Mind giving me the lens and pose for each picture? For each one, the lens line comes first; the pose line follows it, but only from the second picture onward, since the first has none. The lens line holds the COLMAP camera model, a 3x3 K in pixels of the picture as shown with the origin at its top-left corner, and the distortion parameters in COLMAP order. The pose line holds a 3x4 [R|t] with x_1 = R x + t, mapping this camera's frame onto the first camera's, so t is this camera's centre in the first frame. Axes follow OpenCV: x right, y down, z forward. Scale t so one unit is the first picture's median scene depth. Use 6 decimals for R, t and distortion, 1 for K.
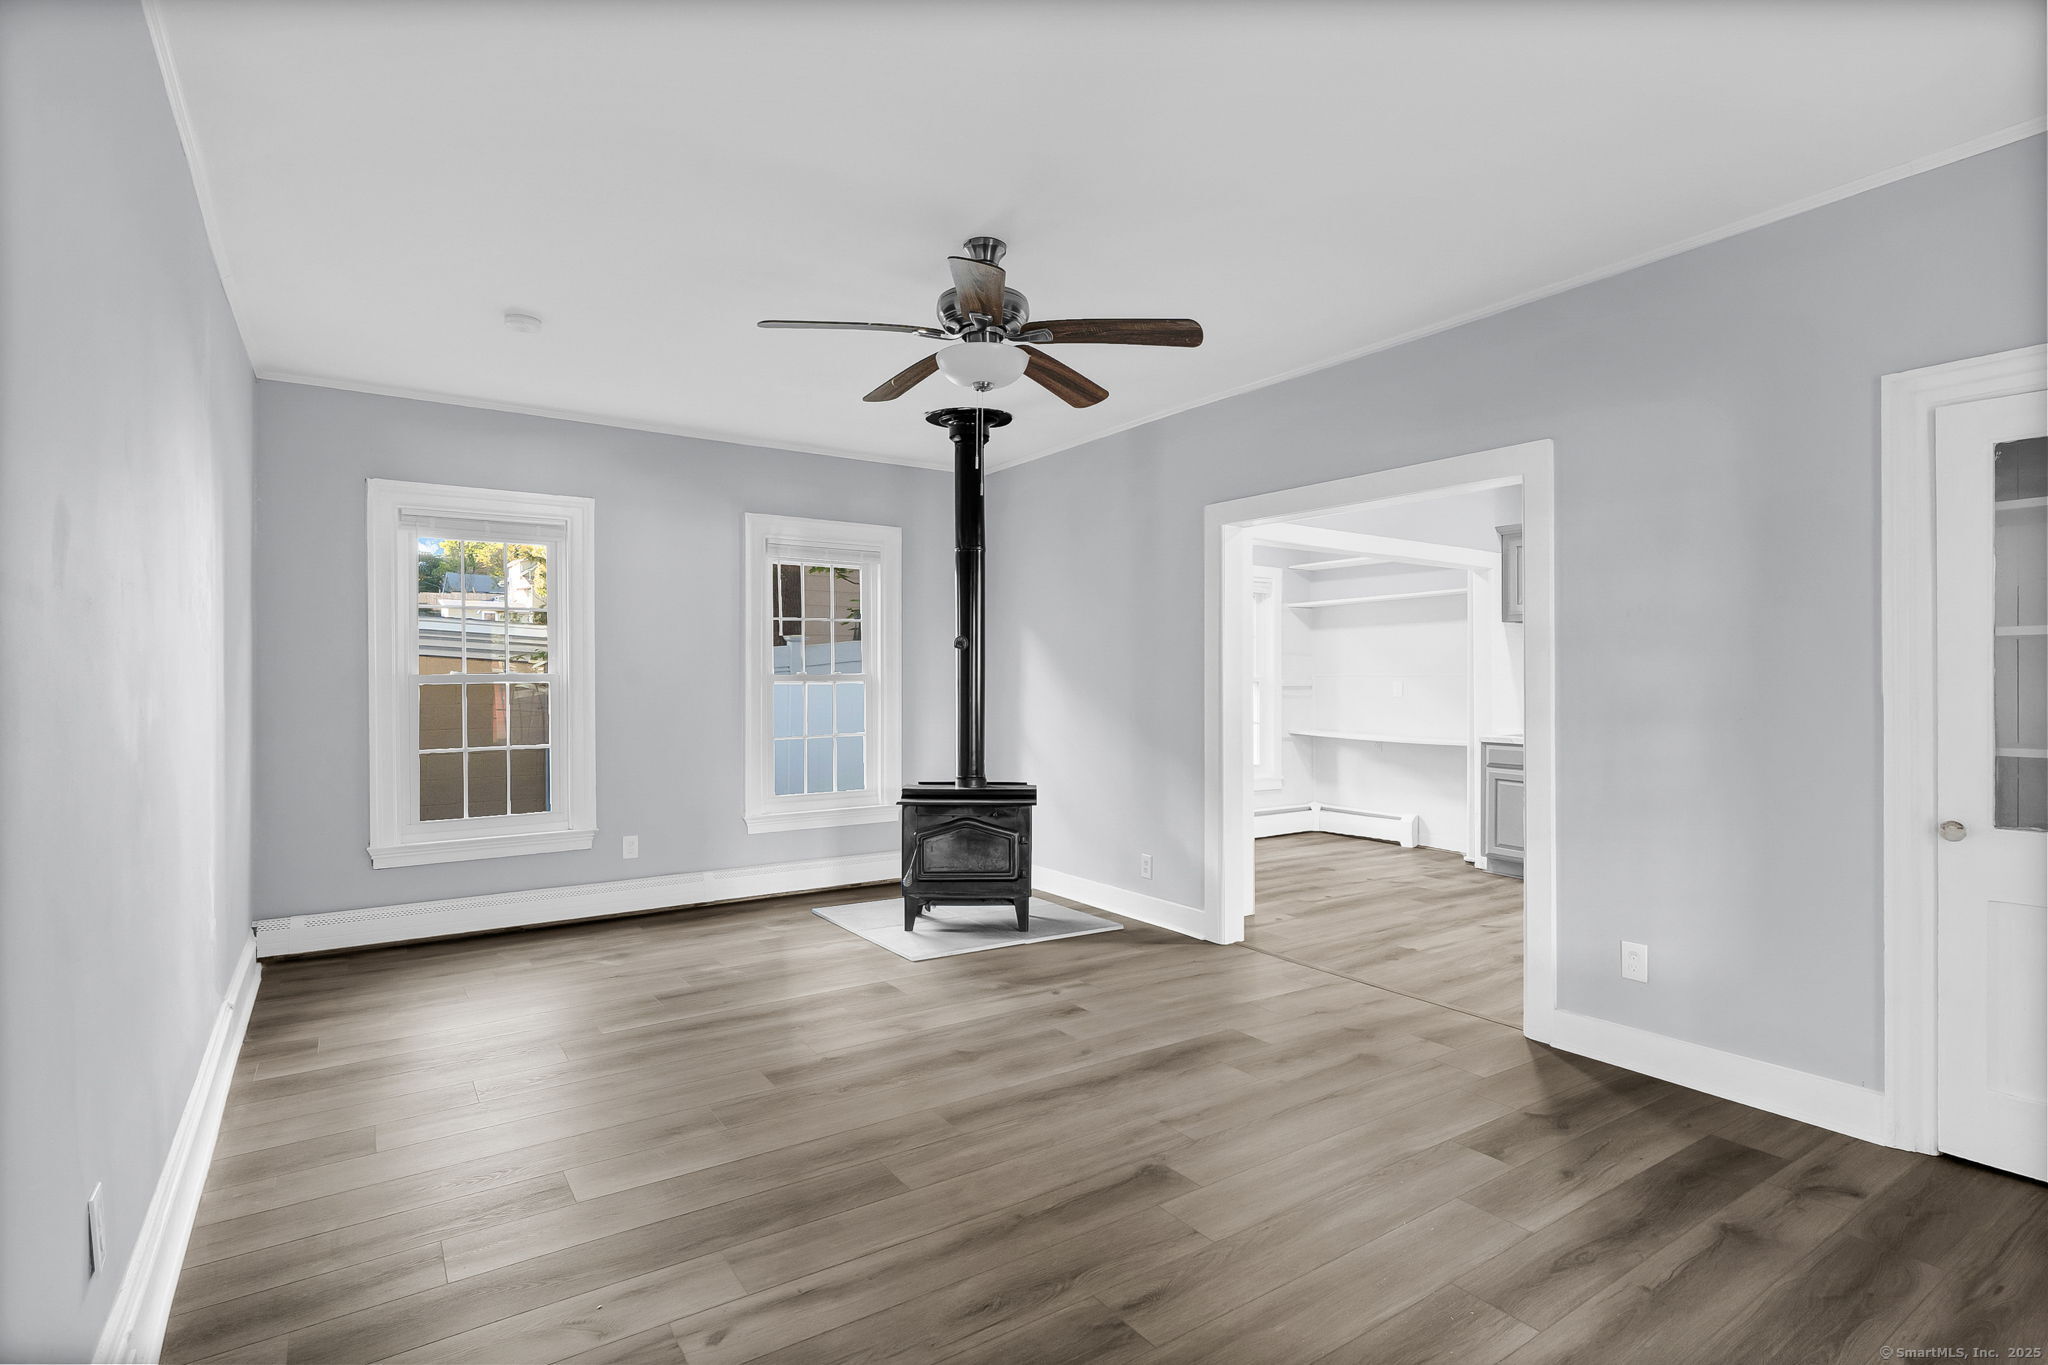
lens RADIAL K [[995.4, 0, 1034.0], [0, 995.4, 682.6], [0, 0, 1]] dist [-0.006374, 0.001682]
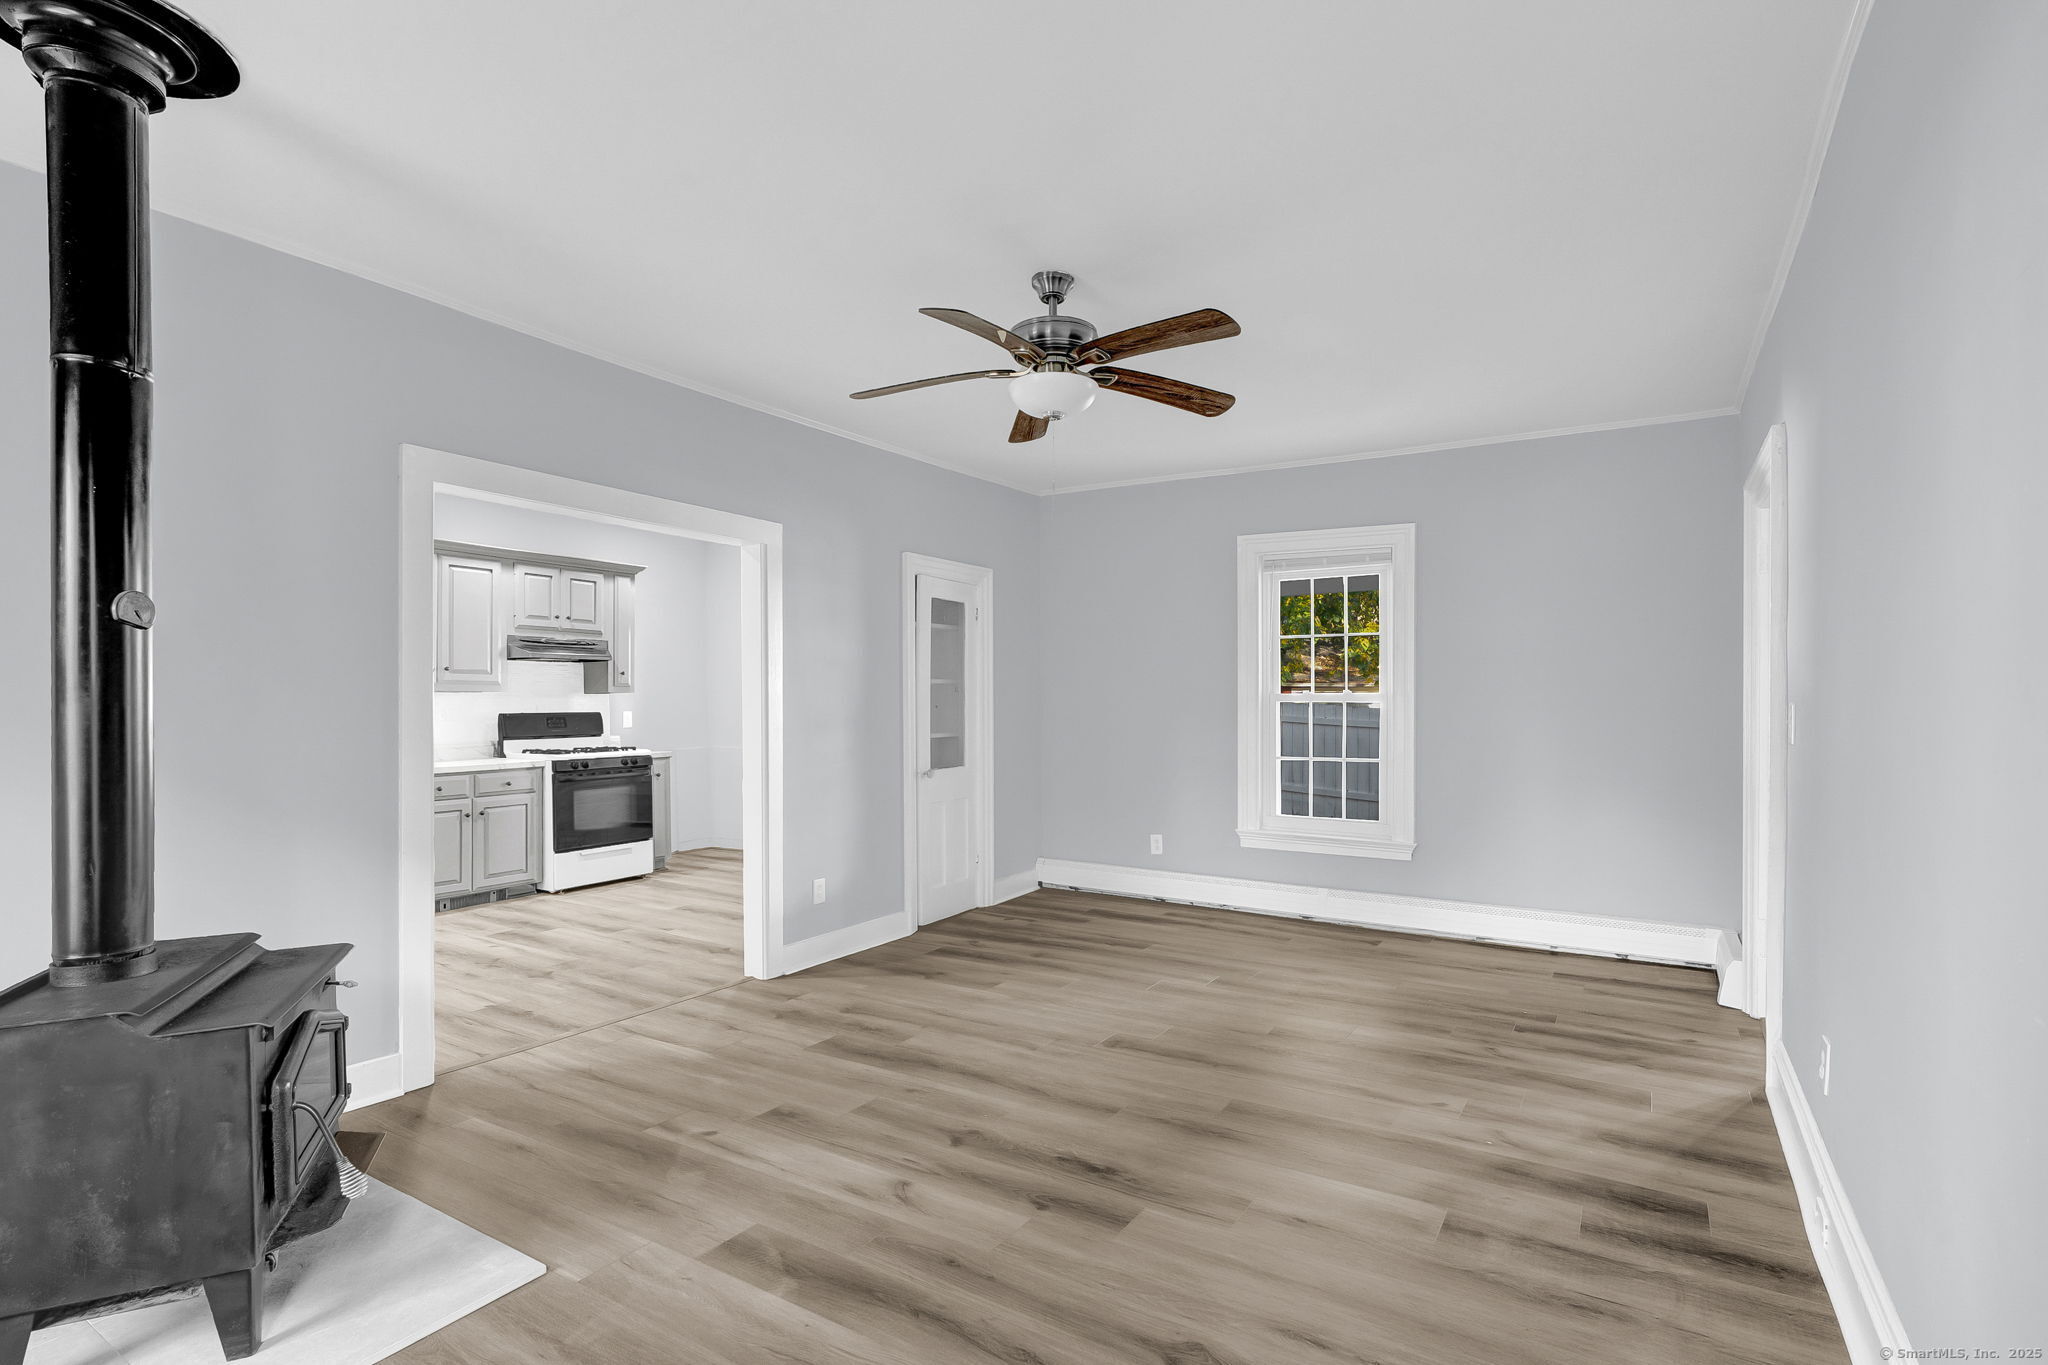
lens RADIAL K [[995.4, 0, 1009.8], [0, 995.4, 702.8], [0, 0, 1]] dist [-0.006374, 0.001682]
pose [[-0.386932, 0.000689, 0.922108, -0.677392], [0.003589, 0.999993, 0.000759, -0.002996], [-0.922101, 0.003603, -0.386932, 0.995601]]
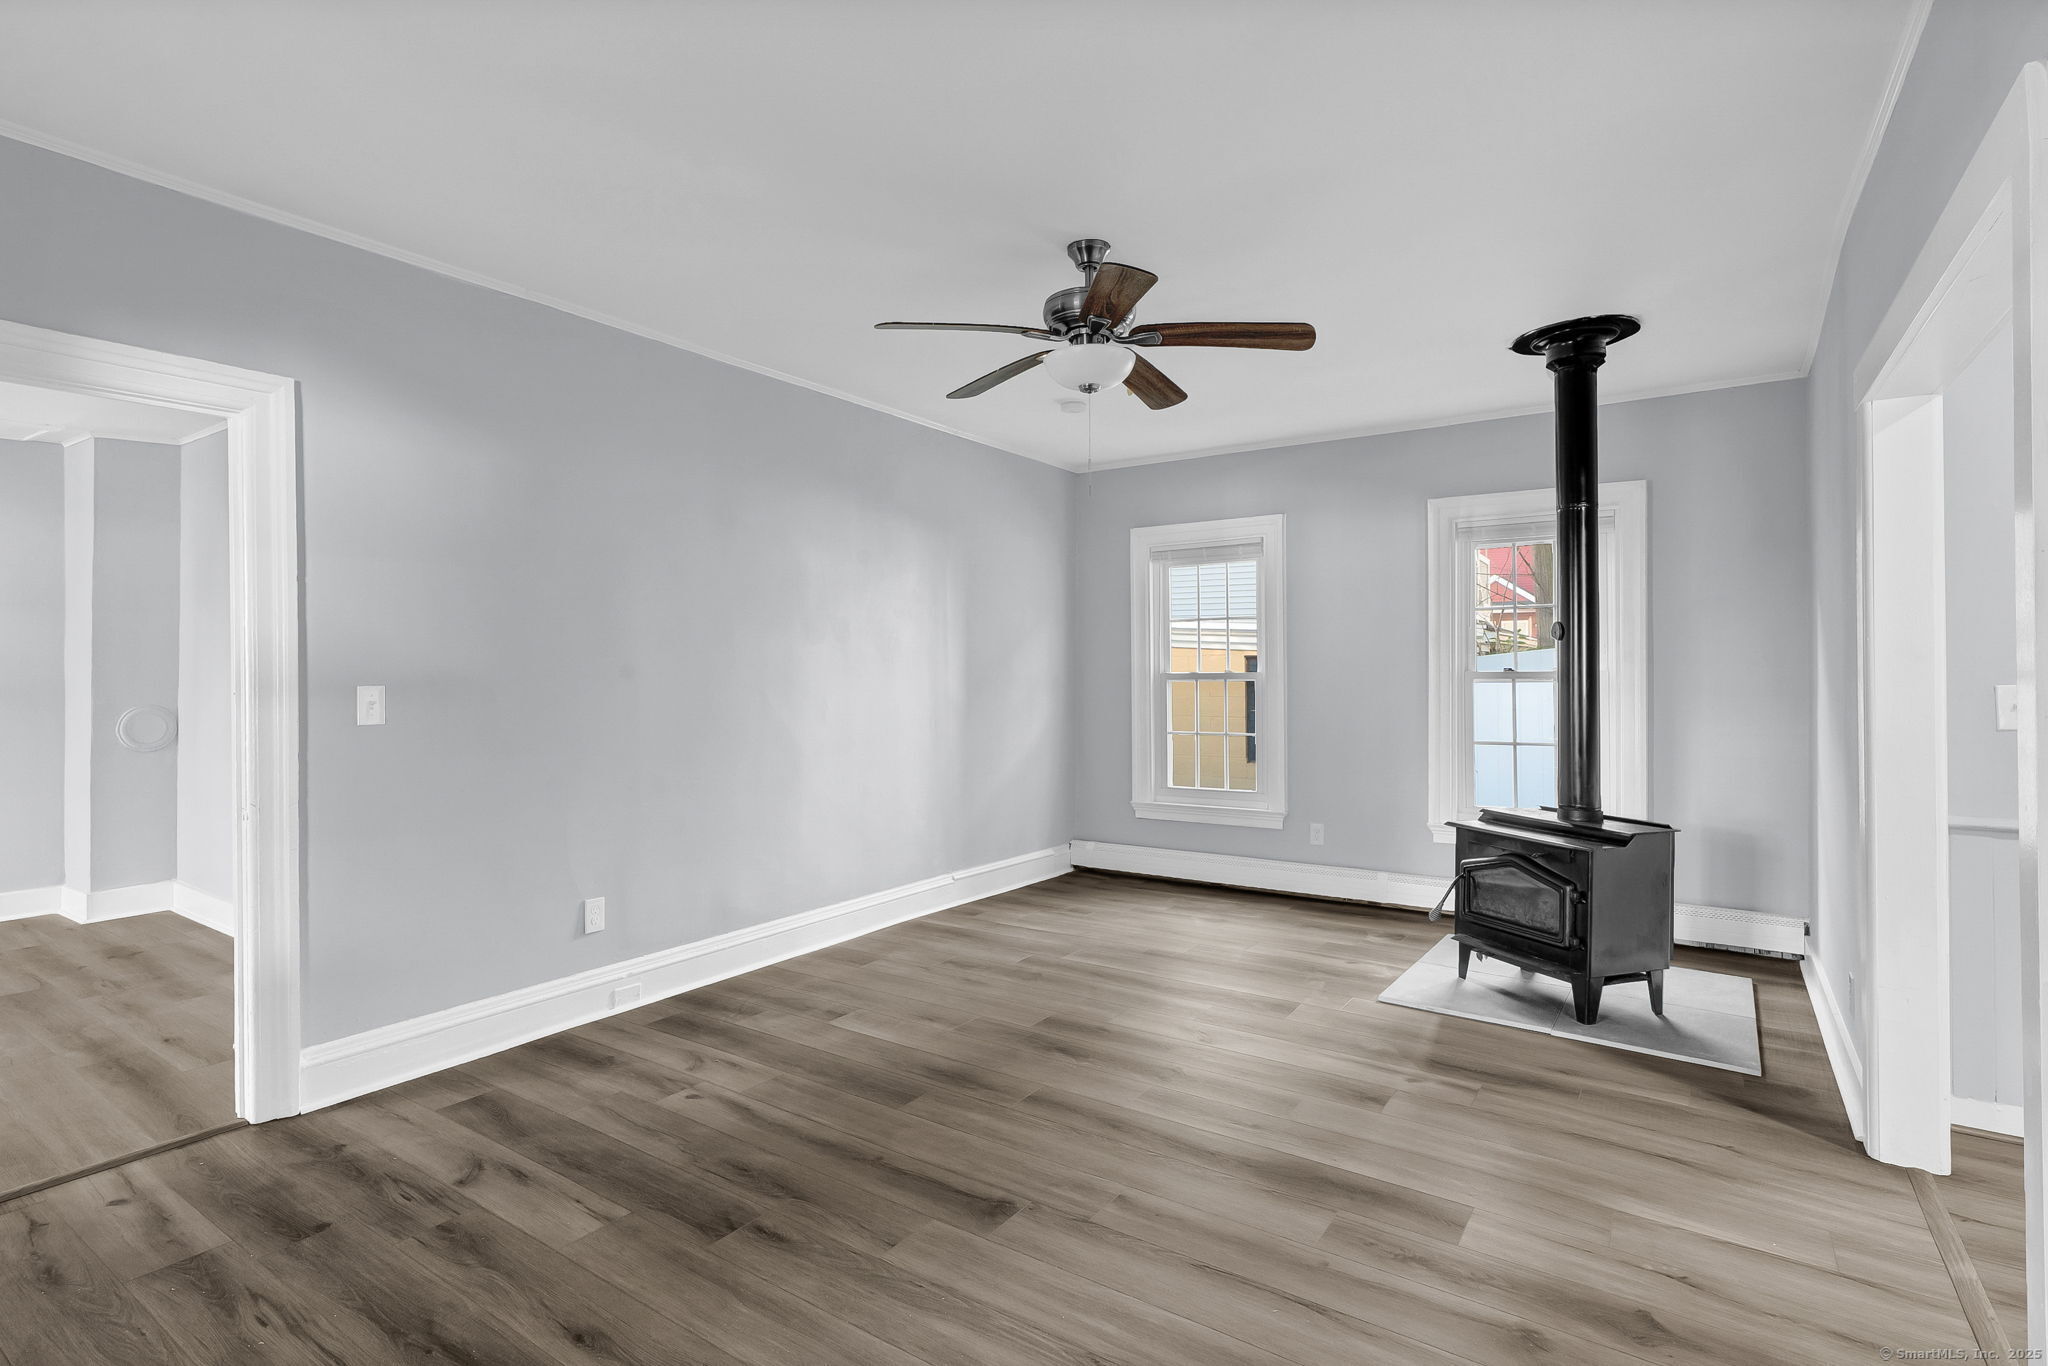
lens RADIAL K [[995.4, 0, 1027.7], [0, 995.4, 672.7], [0, 0, 1]] dist [-0.006374, 0.001682]
pose [[0.367124, -0.000428, -0.930172, 0.590874], [-0.000756, 0.999999, -0.000758, -0.007973], [0.930172, 0.000981, 0.367123, 0.398022]]
